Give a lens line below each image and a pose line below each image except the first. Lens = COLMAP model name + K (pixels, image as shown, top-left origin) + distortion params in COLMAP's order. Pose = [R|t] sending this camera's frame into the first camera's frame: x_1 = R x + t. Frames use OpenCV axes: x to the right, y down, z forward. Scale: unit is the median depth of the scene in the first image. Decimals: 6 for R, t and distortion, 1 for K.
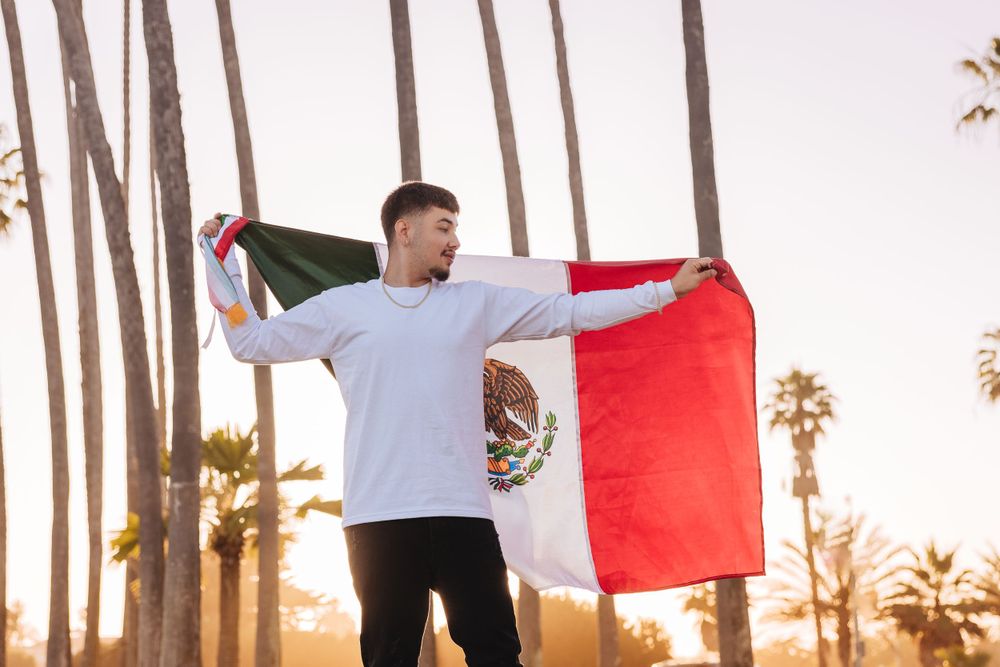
lens RADIAL K [[2058.8, 0, 500.0], [0, 2058.8, 333.5], [0, 0, 1]] dist [0.025736, 0.077076]
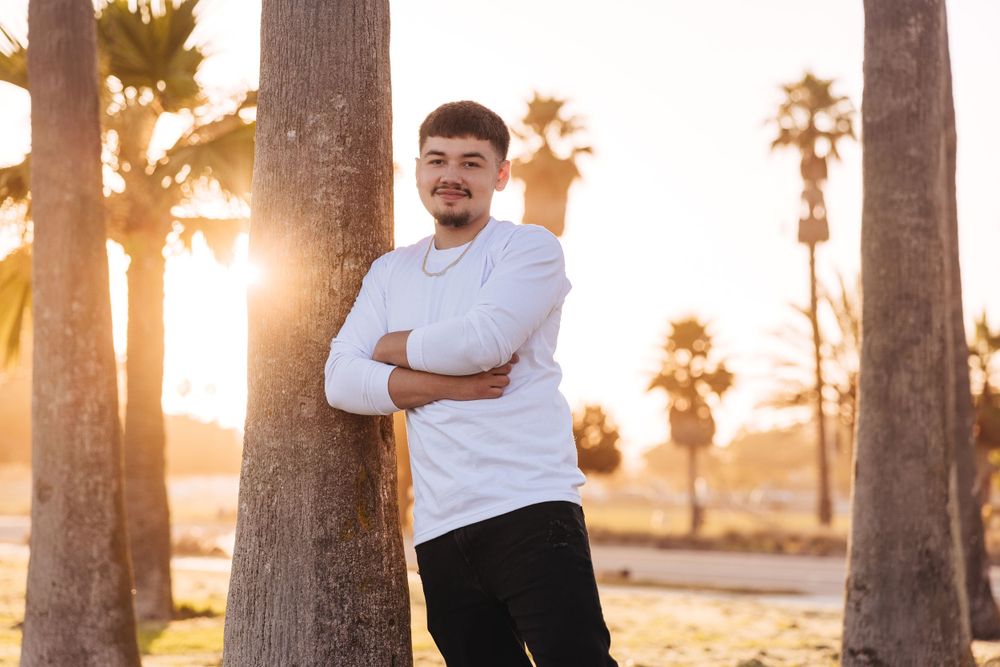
lens RADIAL K [[2058.8, 0, 500.0], [0, 2058.8, 333.5], [0, 0, 1]] dist [0.025736, 0.077076]
pose [[0.992509, 0.016673, 0.121030, -0.055897], [-0.029044, 0.994444, 0.101181, 0.039245], [-0.118671, -0.103938, 0.987479, 0.267422]]
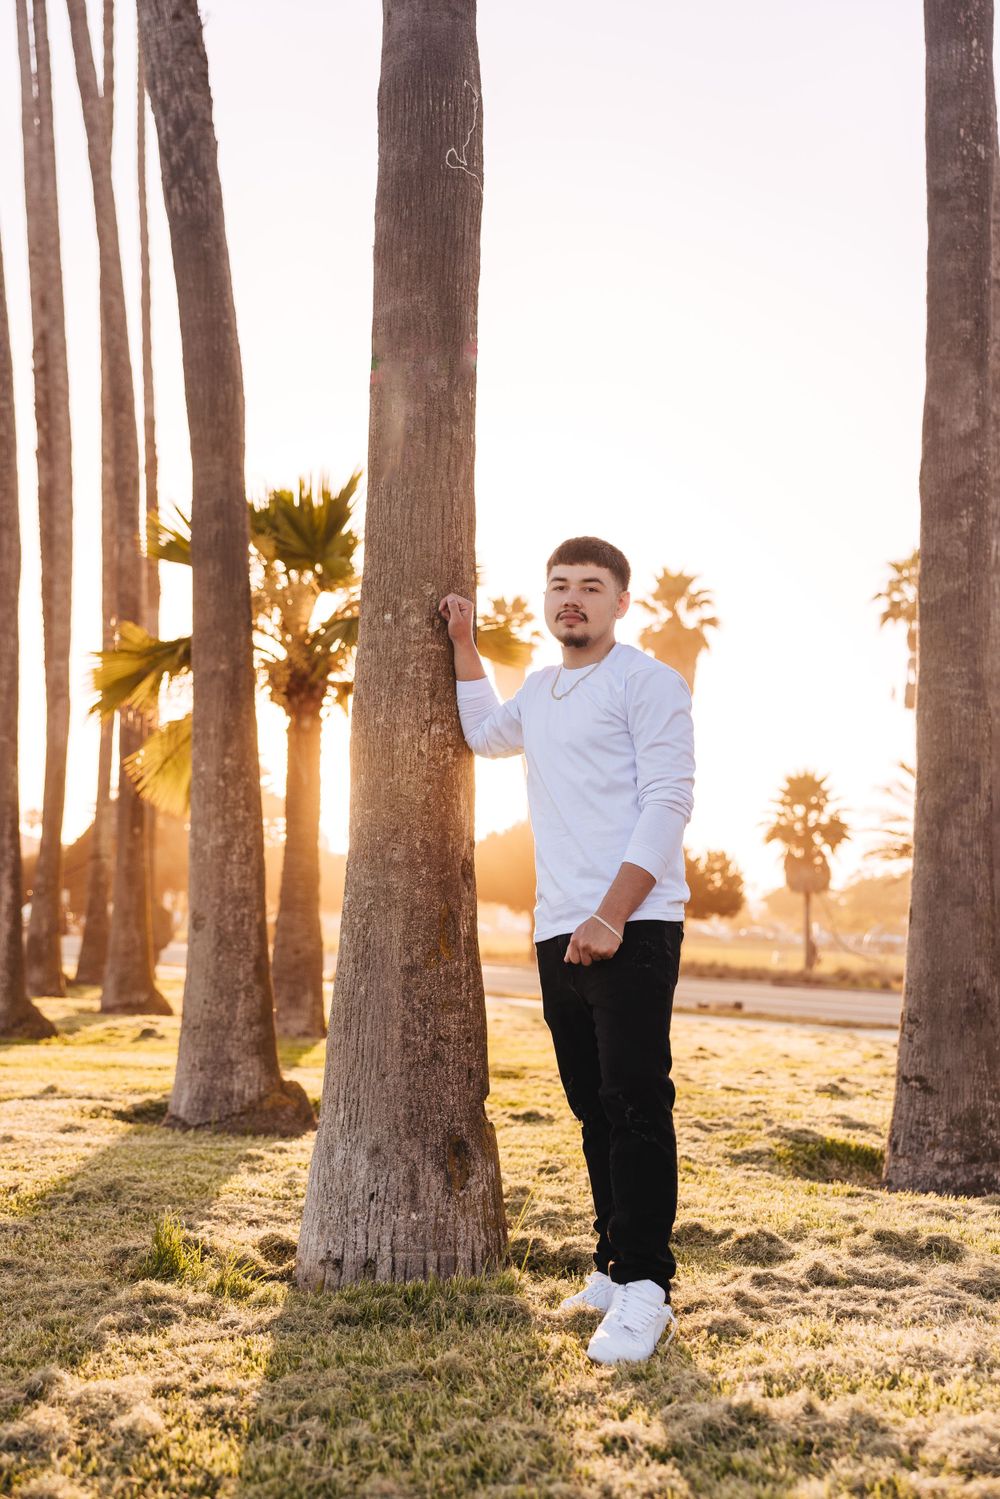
lens RADIAL K [[1854.9, 0, 458.6], [0, 1854.9, 747.4], [0, 0, 1]] dist [0.019072, 0.012275]
pose [[0.999363, 0.027636, 0.022582, -0.052740], [-0.029435, 0.996057, 0.083690, 0.038602], [-0.020180, -0.084302, 0.996236, 0.263910]]
